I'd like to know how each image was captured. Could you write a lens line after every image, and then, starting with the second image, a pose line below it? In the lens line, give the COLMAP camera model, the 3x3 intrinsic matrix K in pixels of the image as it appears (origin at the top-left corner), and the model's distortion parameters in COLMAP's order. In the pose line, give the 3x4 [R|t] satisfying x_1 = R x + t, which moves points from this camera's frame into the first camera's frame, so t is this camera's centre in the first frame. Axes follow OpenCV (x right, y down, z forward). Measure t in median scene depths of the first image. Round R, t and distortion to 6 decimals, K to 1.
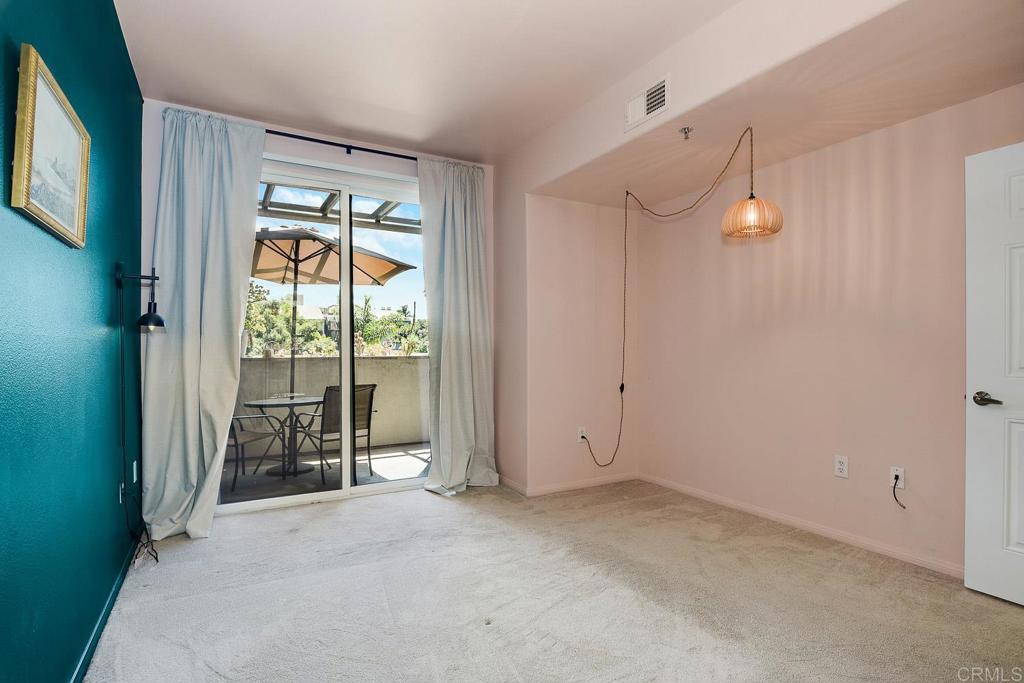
lens RADIAL K [[514.6, 0, 512.5], [0, 514.6, 344.2], [0, 0, 1]] dist [-0.016658, 0.000162]
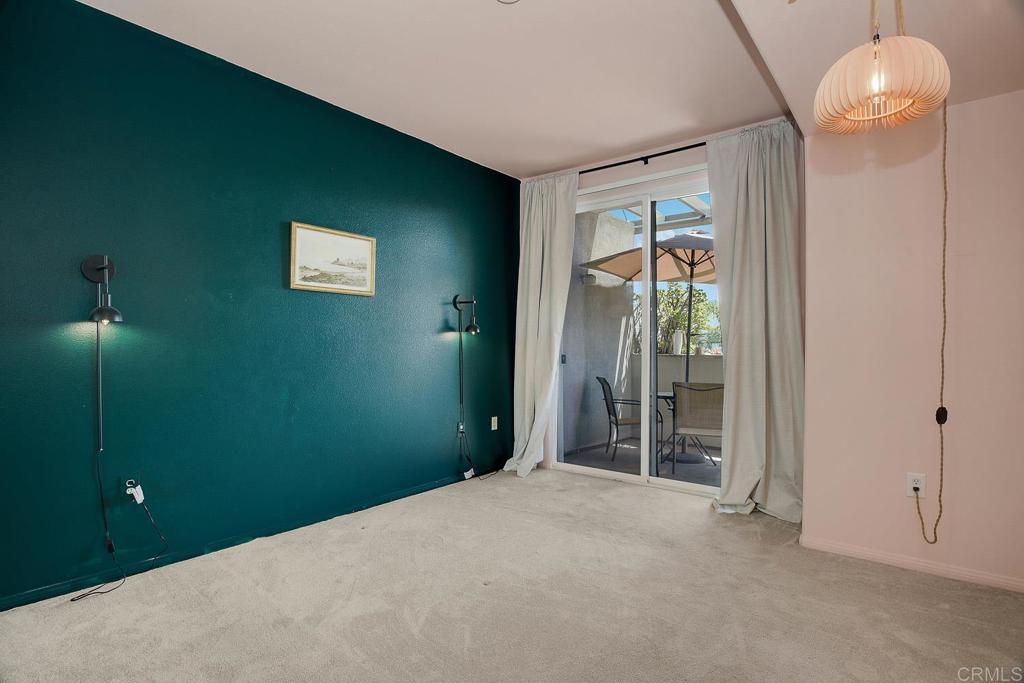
lens RADIAL K [[514.6, 0, 518.1], [0, 514.6, 345.2], [0, 0, 1]] dist [-0.016658, 0.000162]
pose [[0.373414, -0.000684, -0.927665, 0.570443], [0.003628, 0.999993, 0.000723, 0.004235], [0.927658, -0.003636, 0.373414, 0.348022]]
